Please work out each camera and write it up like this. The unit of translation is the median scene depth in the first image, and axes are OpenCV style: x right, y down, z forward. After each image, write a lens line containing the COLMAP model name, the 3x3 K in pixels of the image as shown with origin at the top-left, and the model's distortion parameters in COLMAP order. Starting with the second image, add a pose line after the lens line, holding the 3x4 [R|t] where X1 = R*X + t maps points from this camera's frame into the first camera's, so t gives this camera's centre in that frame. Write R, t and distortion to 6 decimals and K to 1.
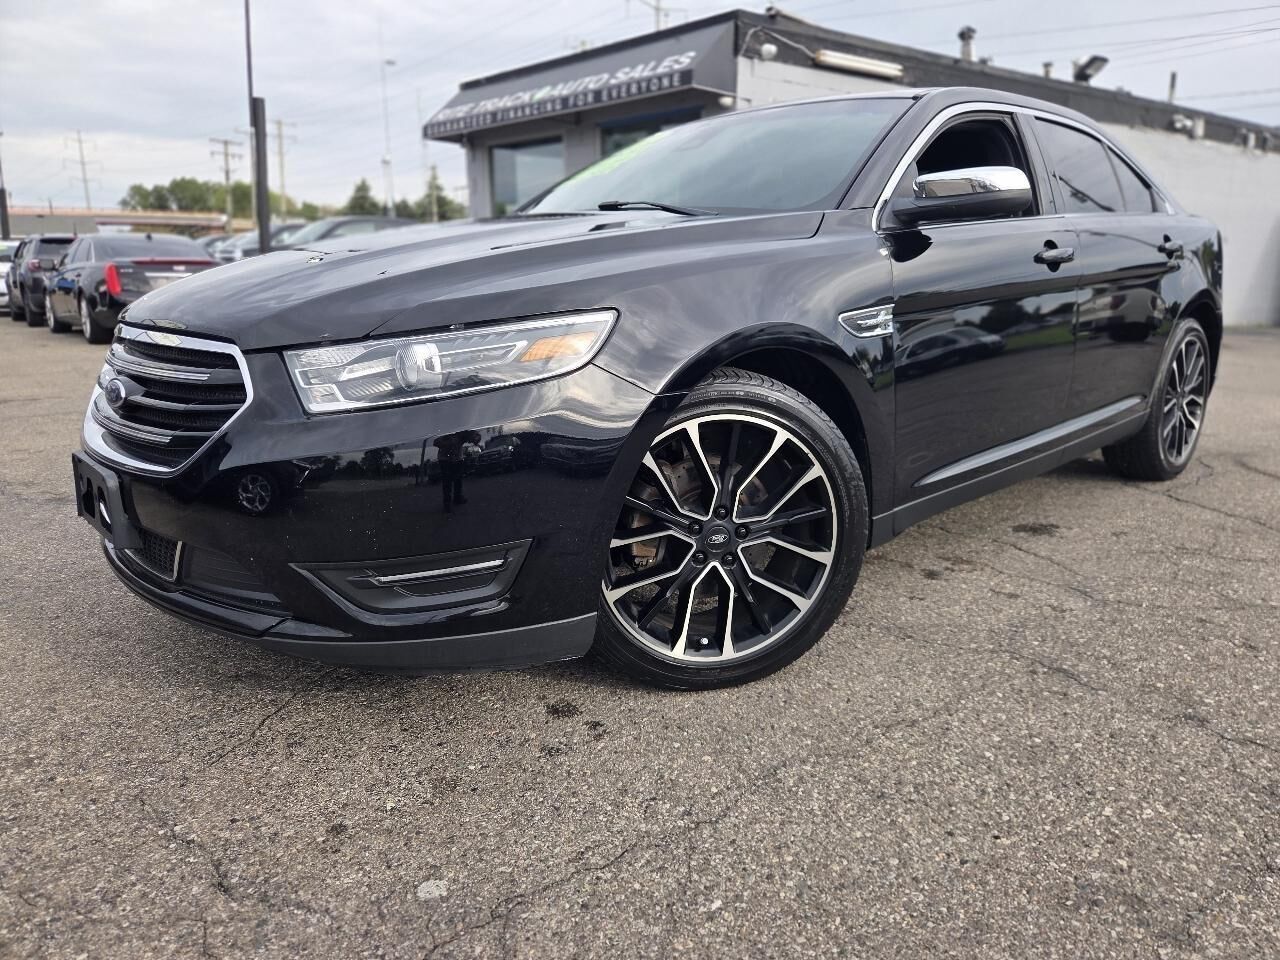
lens RADIAL K [[943.1, 0, 647.5], [0, 943.1, 469.5], [0, 0, 1]] dist [0.058759, -0.056086]
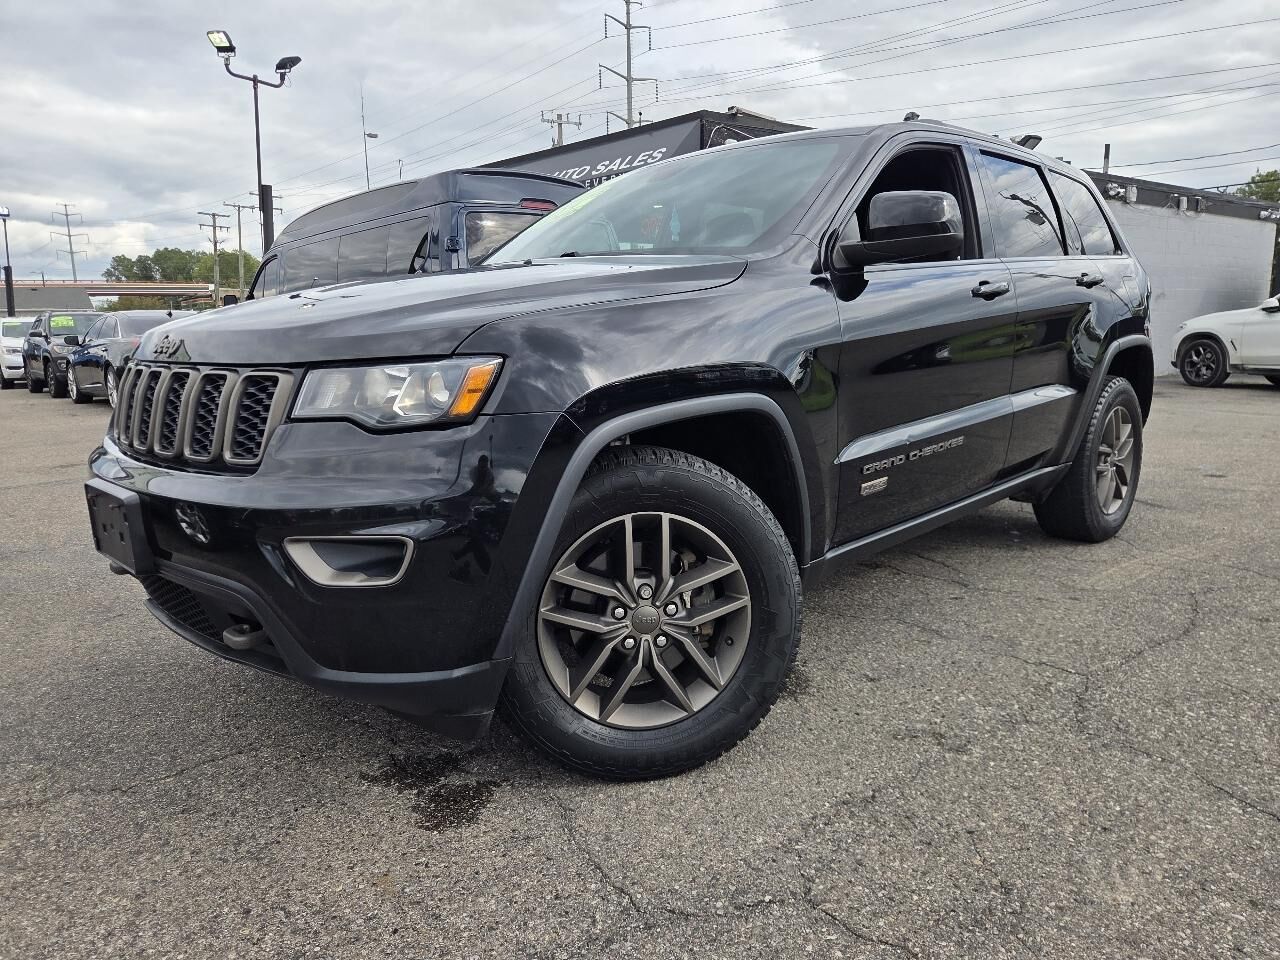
lens RADIAL K [[937.1, 0, 624.6], [0, 937.1, 472.6], [0, 0, 1]] dist [0.072135, -0.072744]
pose [[0.999798, -0.019933, -0.002609, -0.004642], [0.019760, 0.998302, -0.054800, 0.010084], [0.003697, 0.054737, 0.998494, -0.103155]]
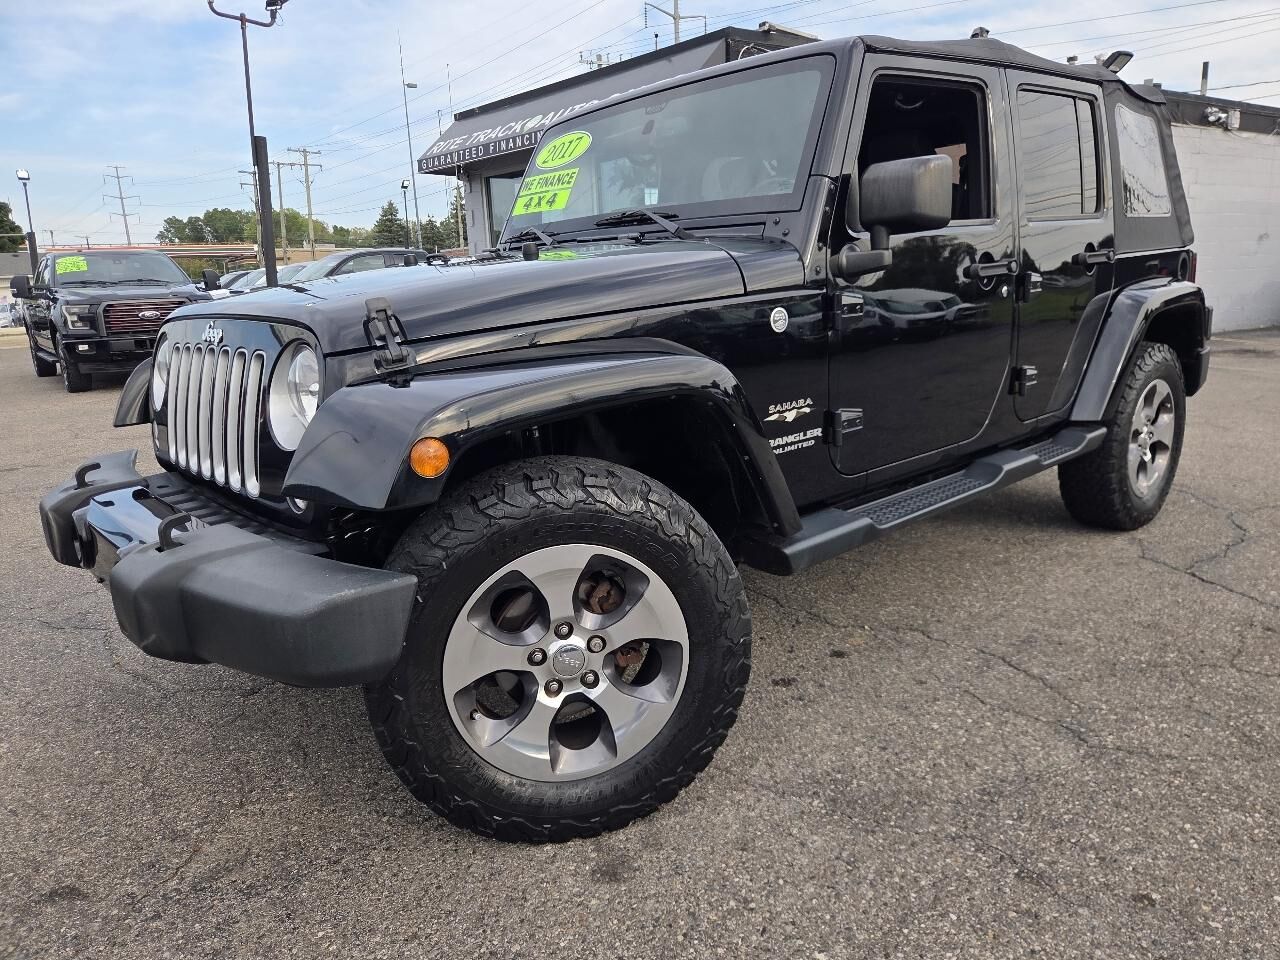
lens RADIAL K [[947.8, 0, 640.0], [0, 947.8, 480.0], [0, 0, 1]] dist [0.058637, -0.062142]
pose [[0.998409, -0.033103, -0.045643, 0.033761], [0.033097, 0.999452, -0.000893, -0.031166], [0.045648, -0.000619, 0.998957, 0.038479]]
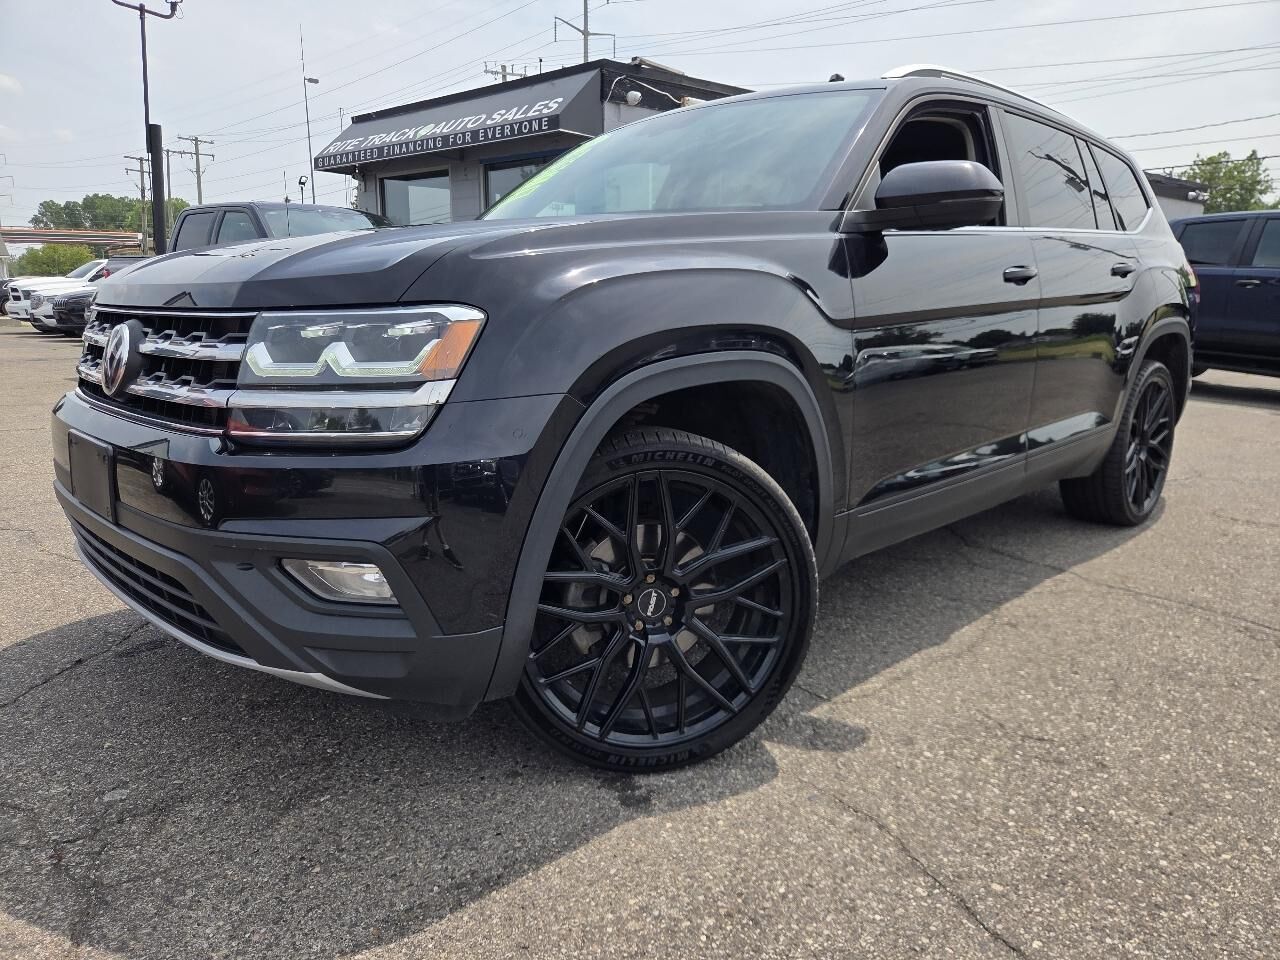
lens RADIAL K [[947.8, 0, 640.0], [0, 947.8, 480.0], [0, 0, 1]] dist [0.058637, -0.062142]
pose [[0.998141, -0.004960, 0.060745, 0.065648], [0.005731, 0.999905, -0.012530, 0.002116], [-0.060677, 0.012855, 0.998075, -0.062289]]
